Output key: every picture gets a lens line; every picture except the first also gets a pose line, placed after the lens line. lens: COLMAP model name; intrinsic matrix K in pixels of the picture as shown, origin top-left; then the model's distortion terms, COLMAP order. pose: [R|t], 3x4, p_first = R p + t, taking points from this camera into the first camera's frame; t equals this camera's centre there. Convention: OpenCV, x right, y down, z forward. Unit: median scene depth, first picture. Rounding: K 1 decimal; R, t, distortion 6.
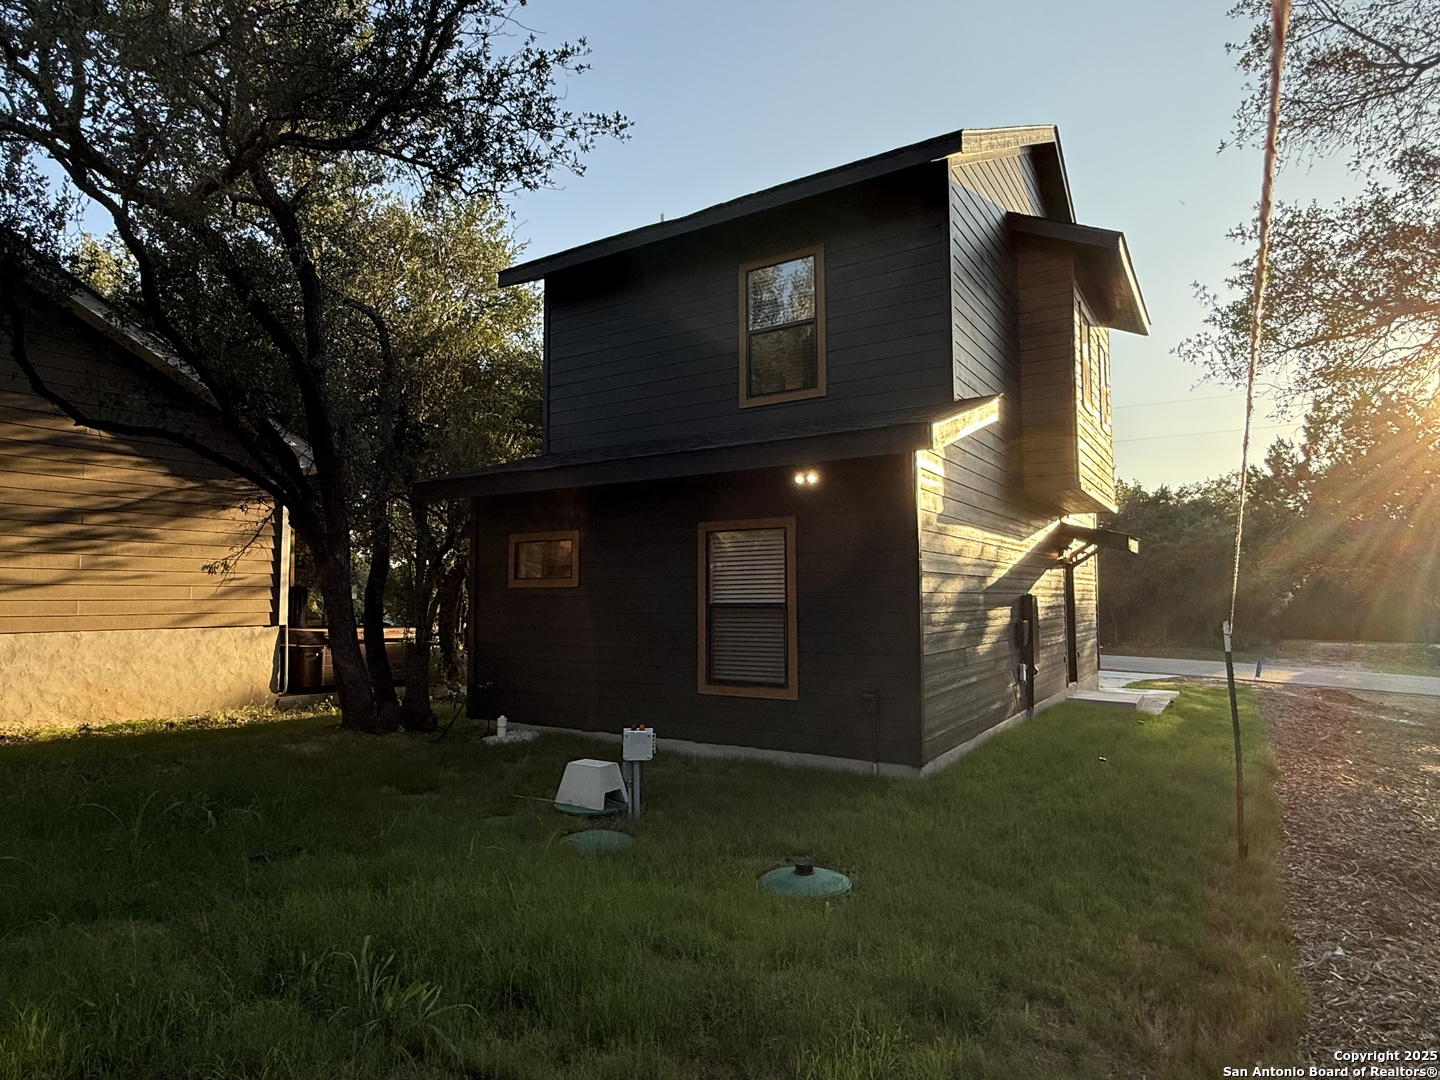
lens RADIAL K [[821.3, 0, 720.3], [0, 821.3, 543.6], [0, 0, 1]] dist [0.001801, 0.000623]
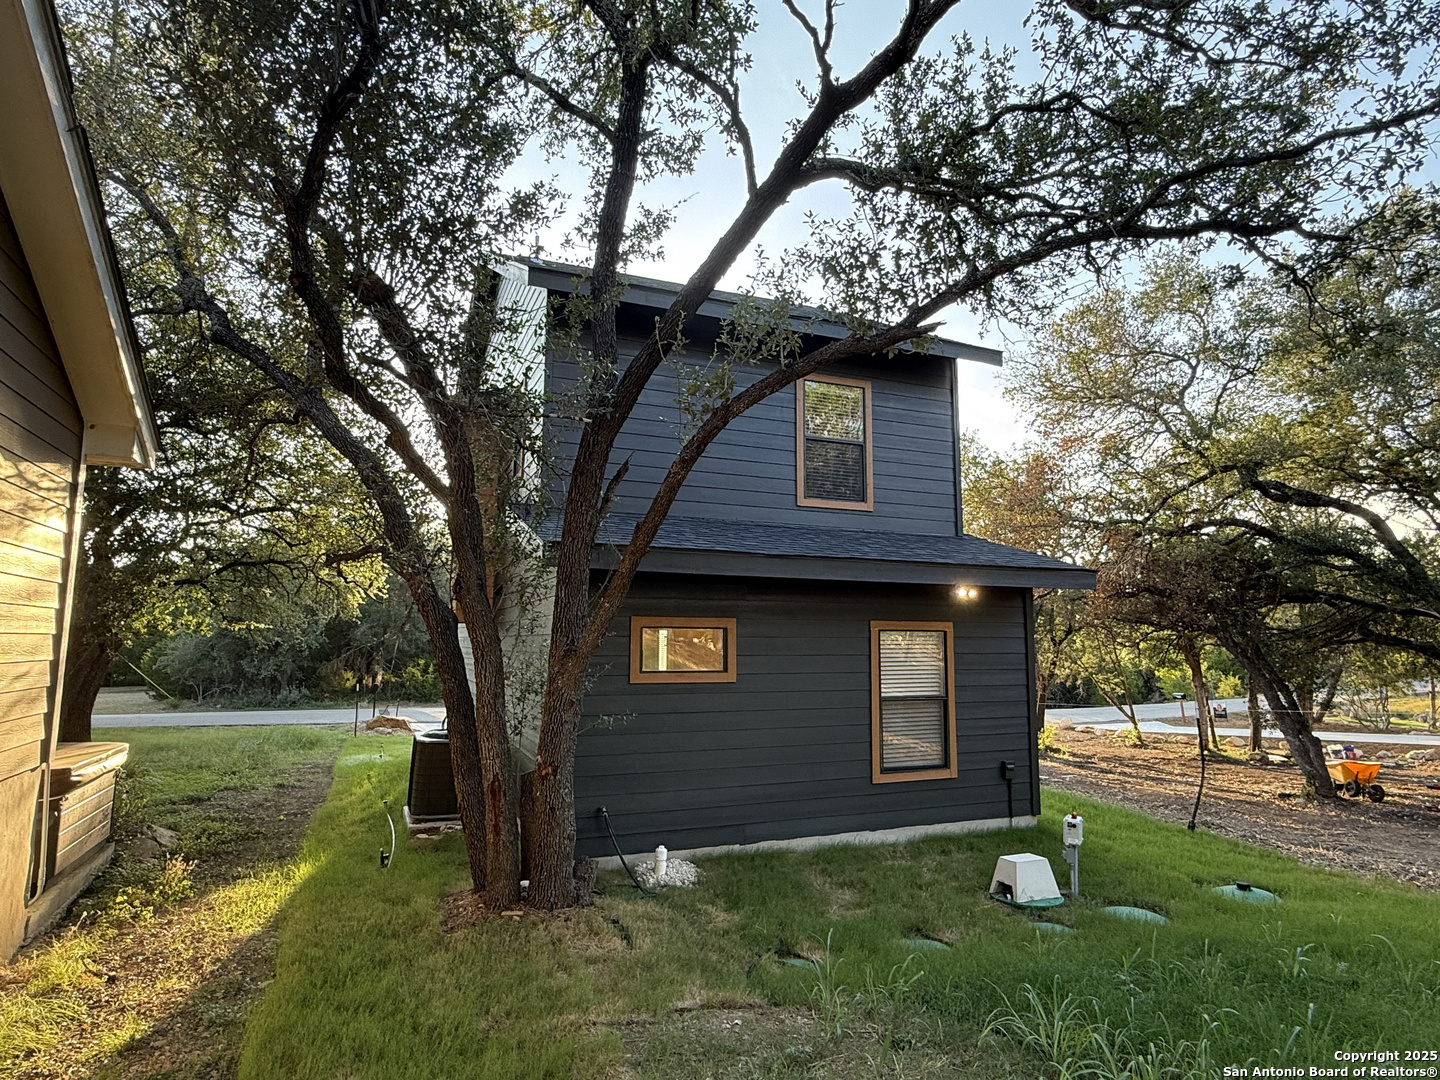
lens RADIAL K [[821.3, 0, 719.7], [0, 821.3, 538.2], [0, 0, 1]] dist [0.001801, 0.000623]
pose [[0.574242, 0.114154, 0.810688, -1.032389], [-0.062113, 0.993452, -0.095893, -0.016962], [-0.816326, 0.004711, 0.577572, 0.551769]]
